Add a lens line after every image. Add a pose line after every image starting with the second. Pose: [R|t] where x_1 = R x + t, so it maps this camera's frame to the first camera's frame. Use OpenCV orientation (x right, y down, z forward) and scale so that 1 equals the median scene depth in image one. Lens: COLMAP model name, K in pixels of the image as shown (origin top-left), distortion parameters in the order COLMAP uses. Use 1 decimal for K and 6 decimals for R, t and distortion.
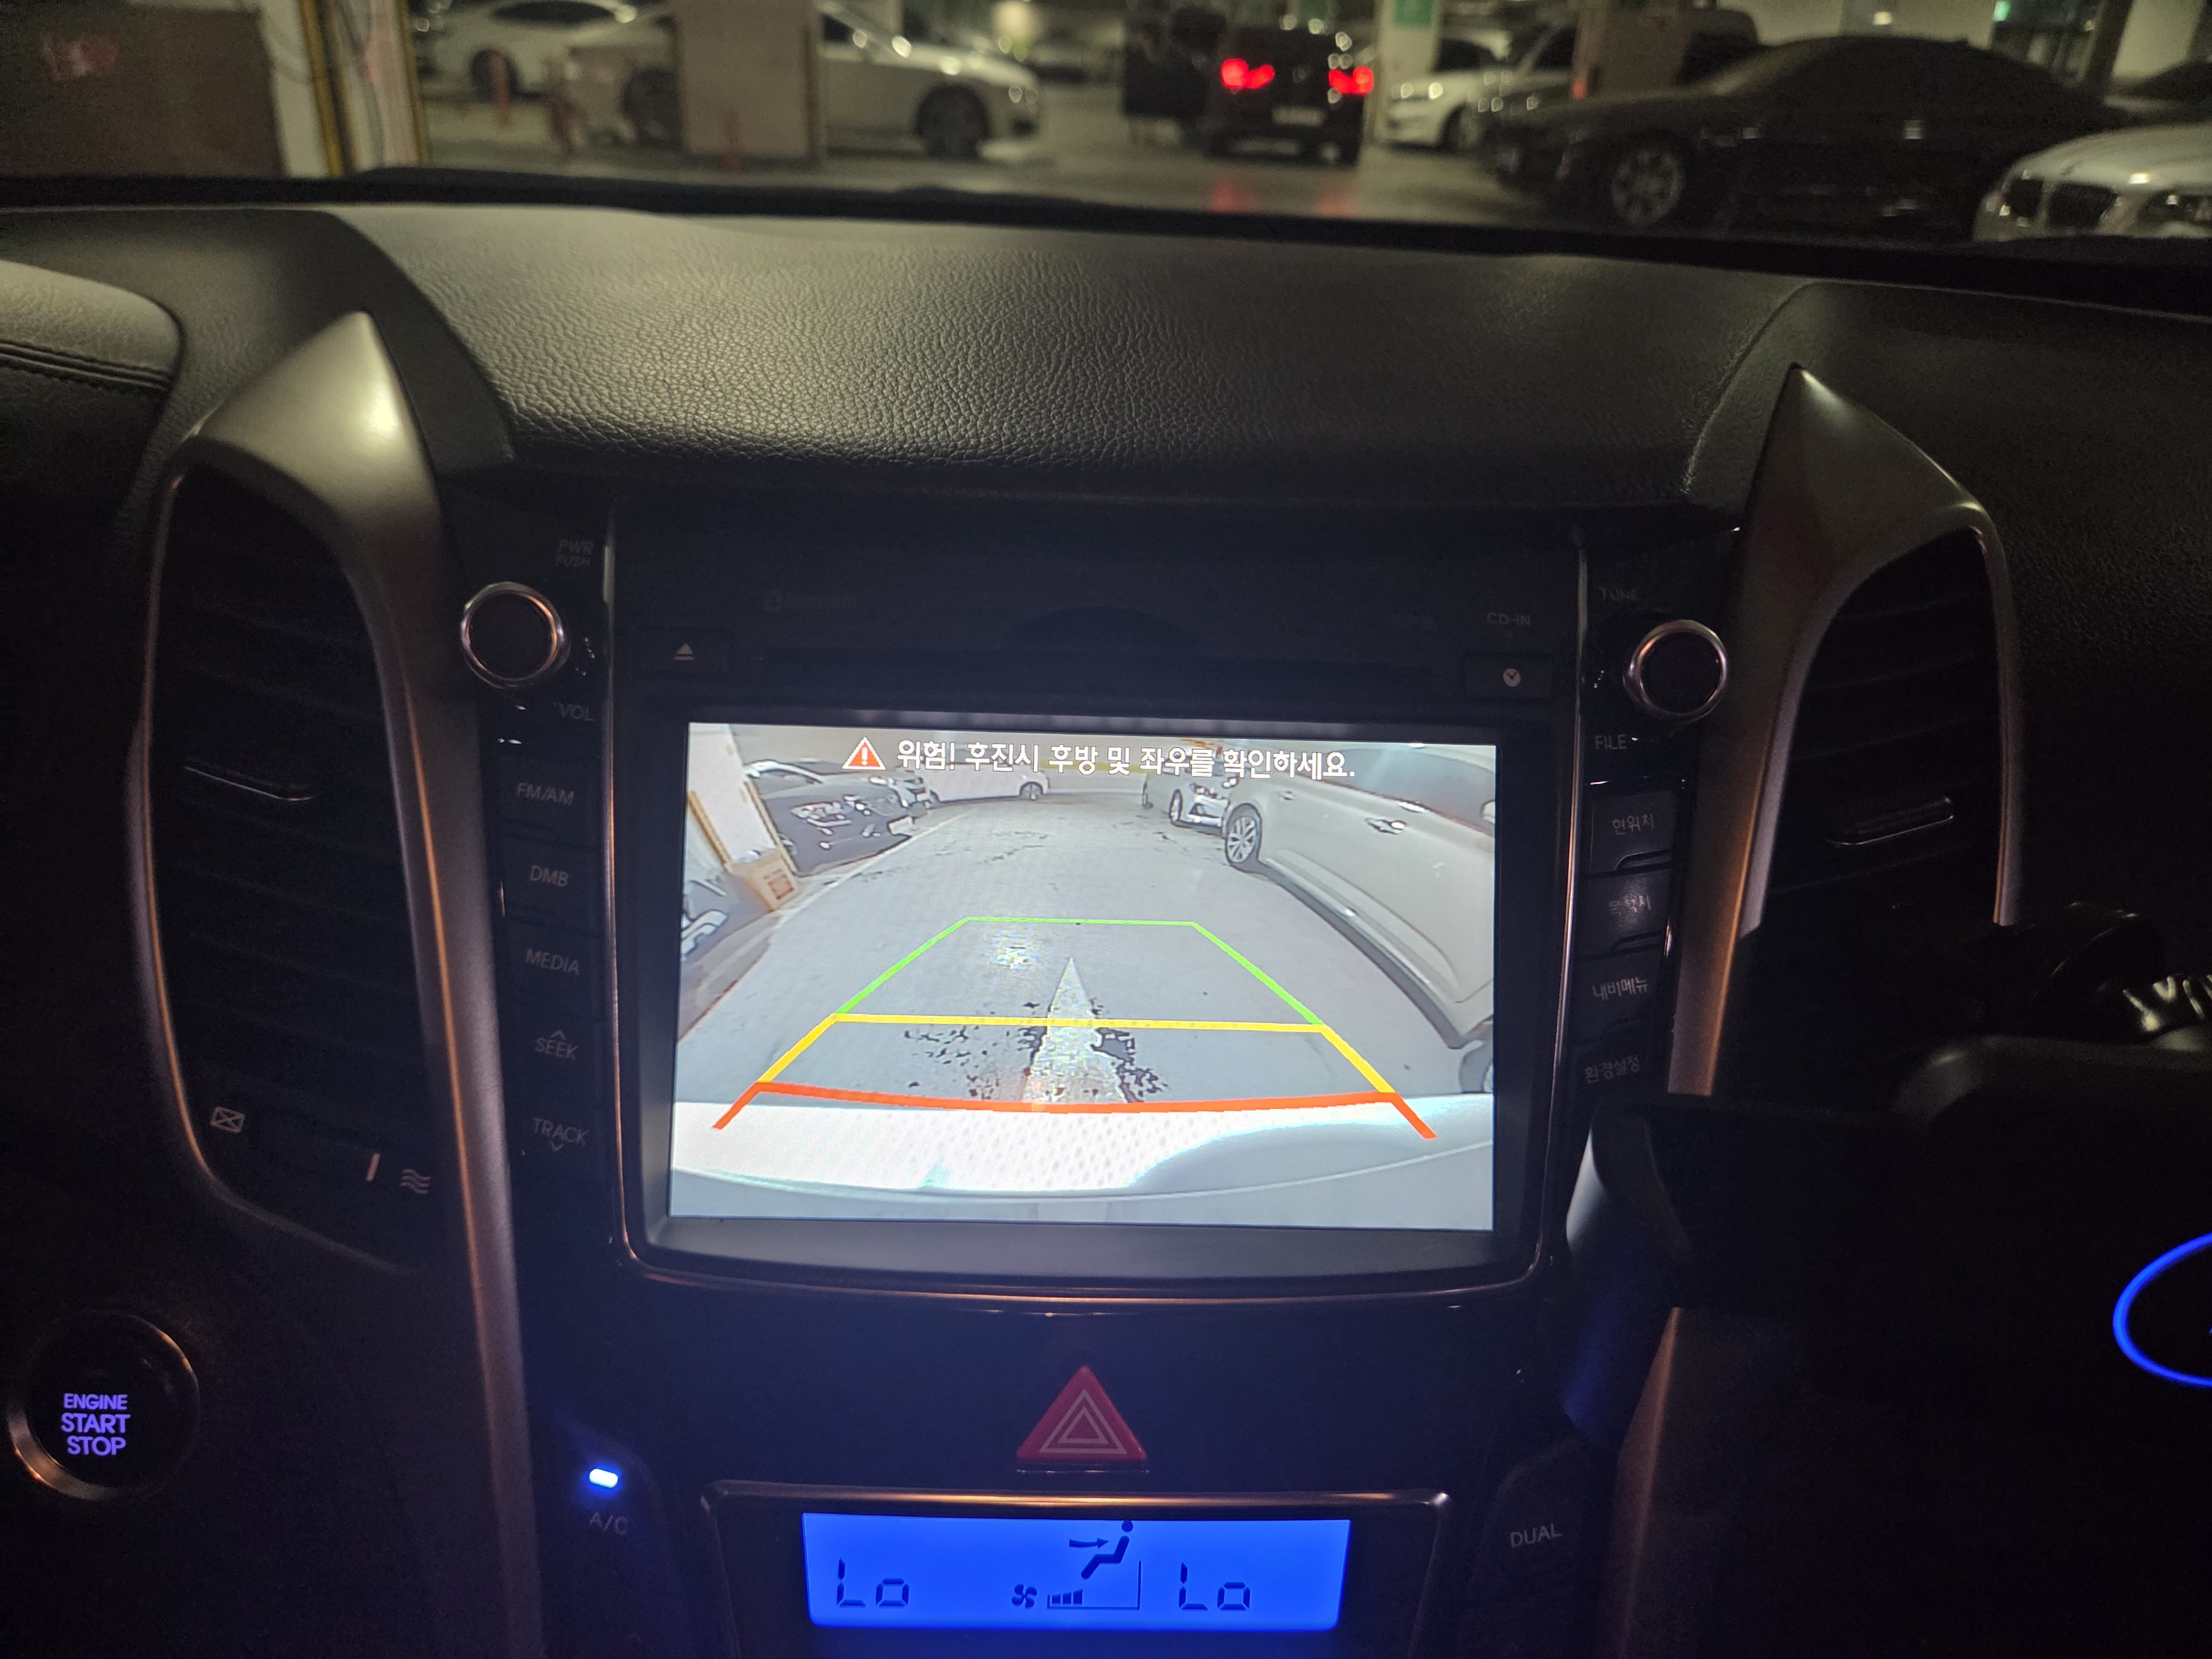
lens RADIAL K [[1497.5, 0, 1078.1], [0, 1497.5, 846.0], [0, 0, 1]] dist [0.038646, -0.038050]
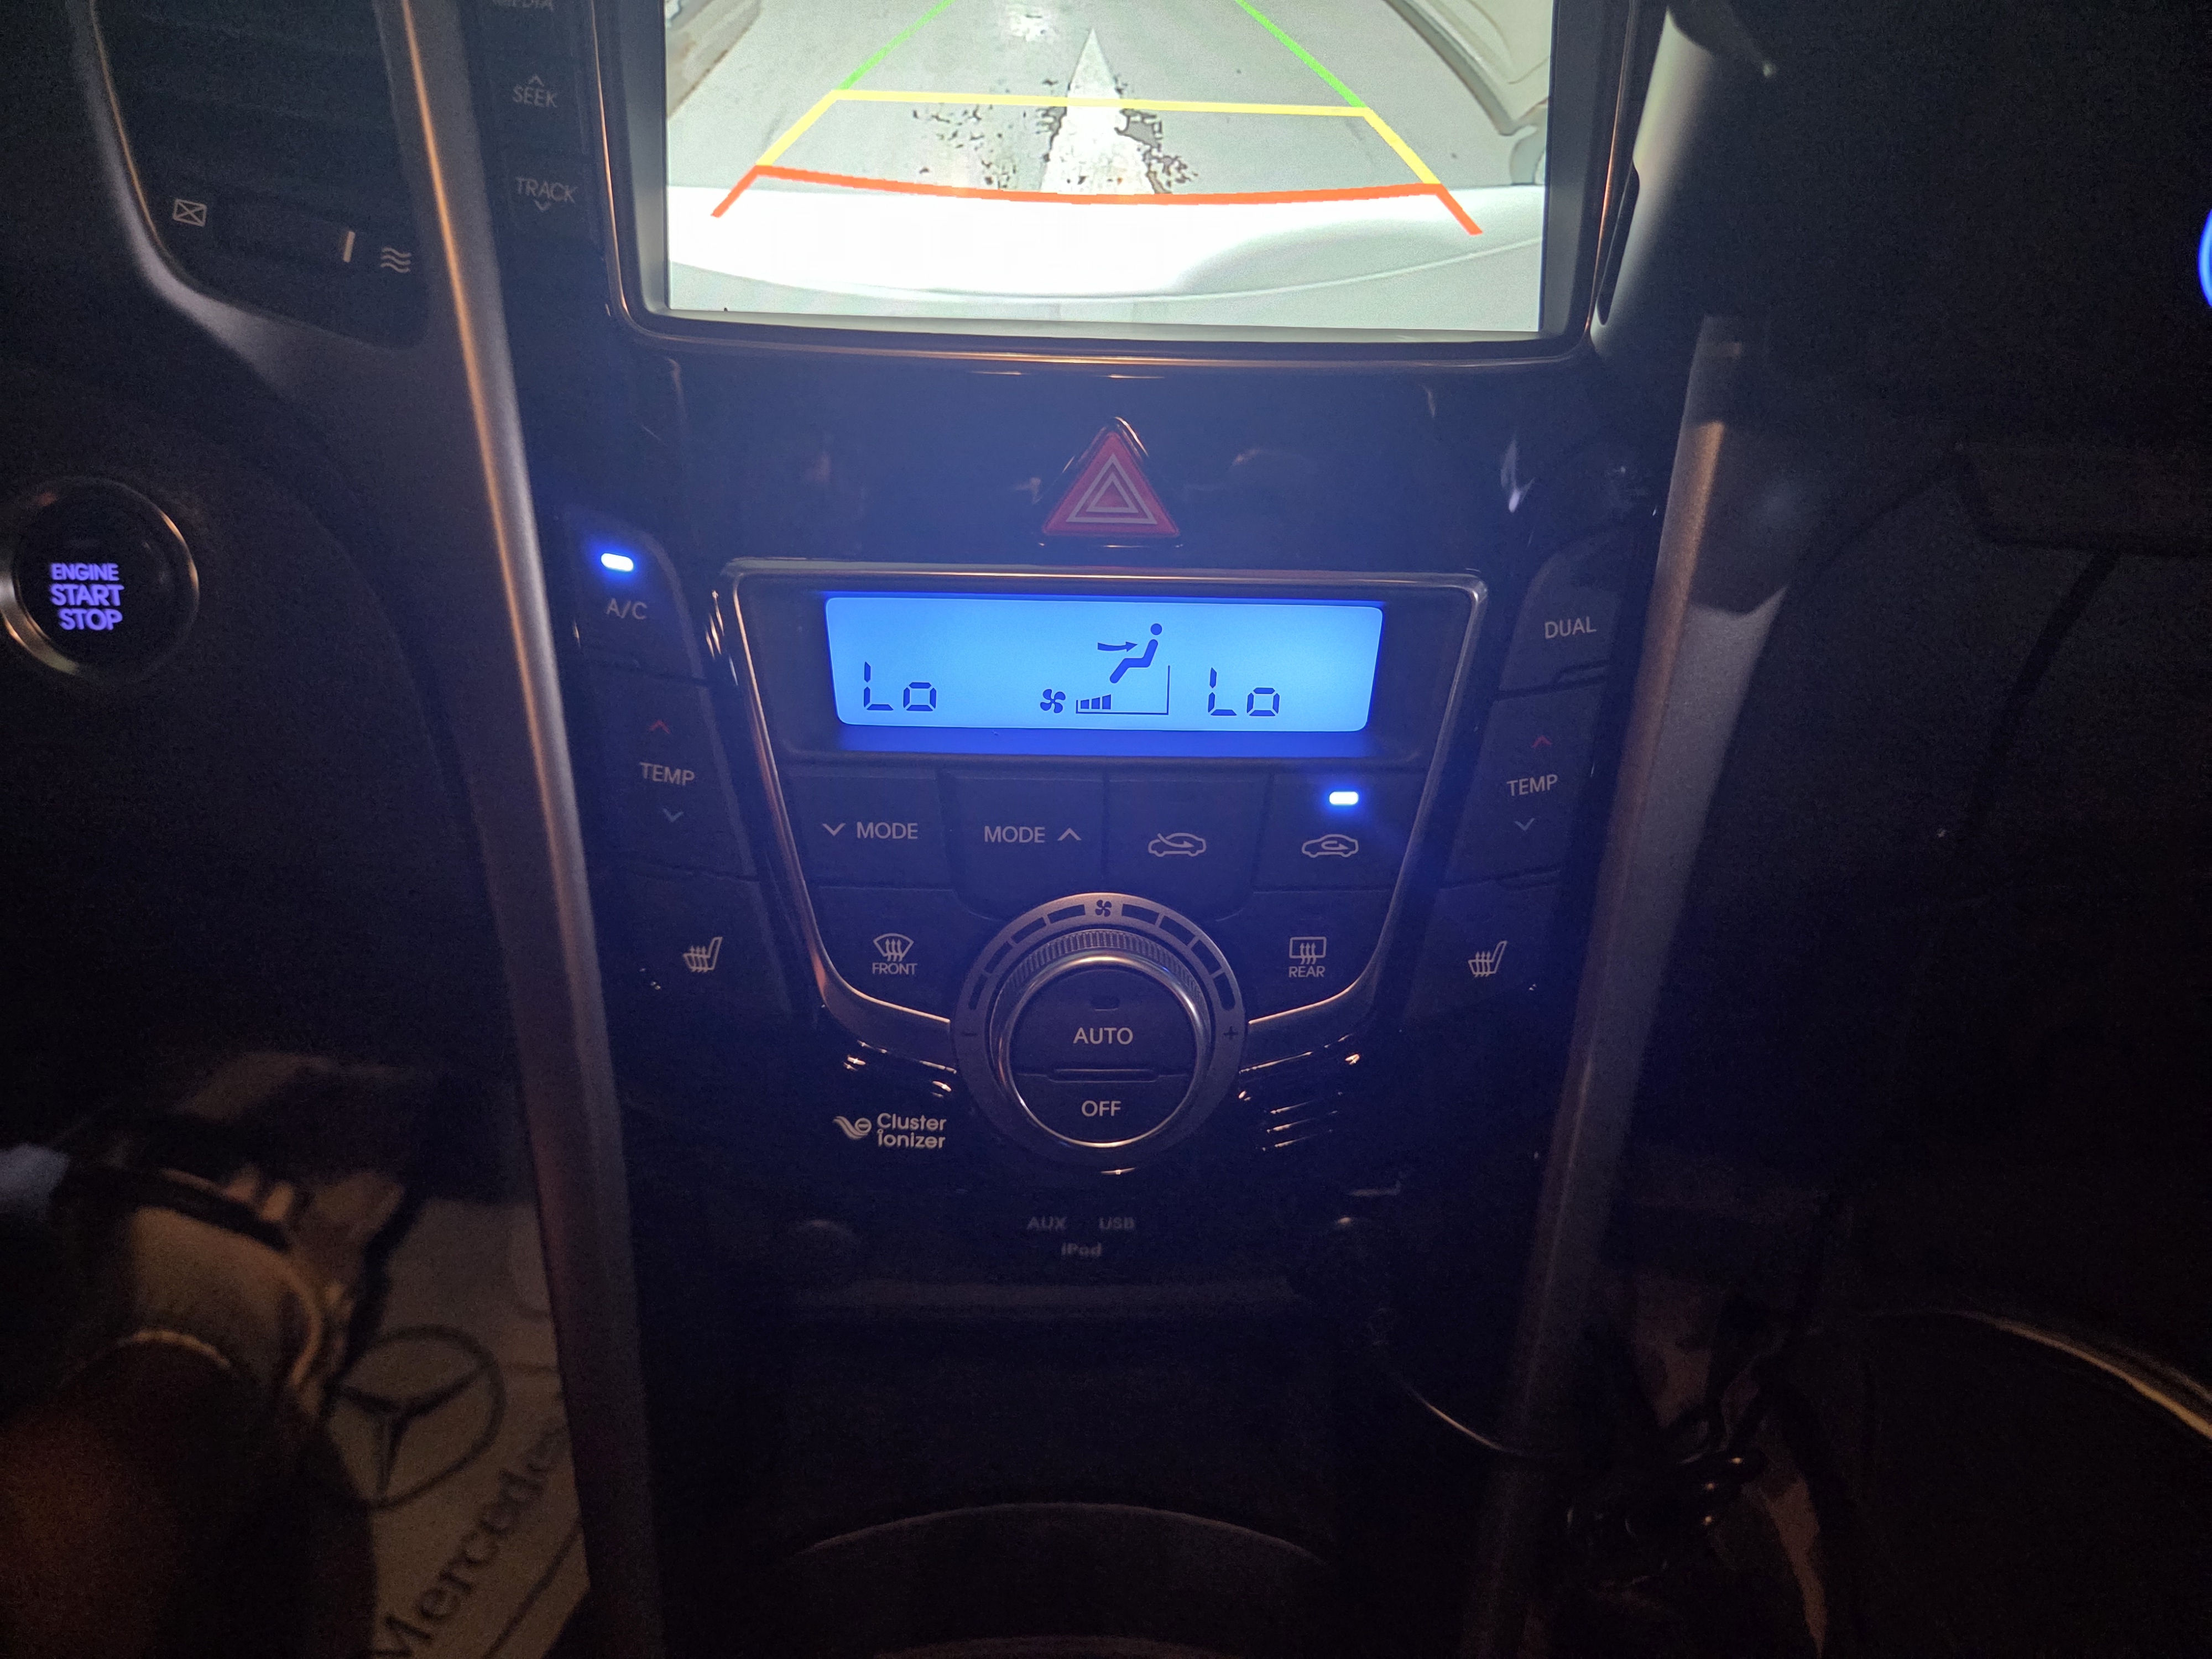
lens RADIAL K [[1497.5, 0, 1100.9], [0, 1497.5, 853.4], [0, 0, 1]] dist [0.038646, -0.038050]
pose [[0.999890, -0.012437, 0.008116, -0.013072], [0.010979, 0.987074, 0.159886, 0.425182], [-0.010000, -0.159780, 0.987102, 0.009768]]
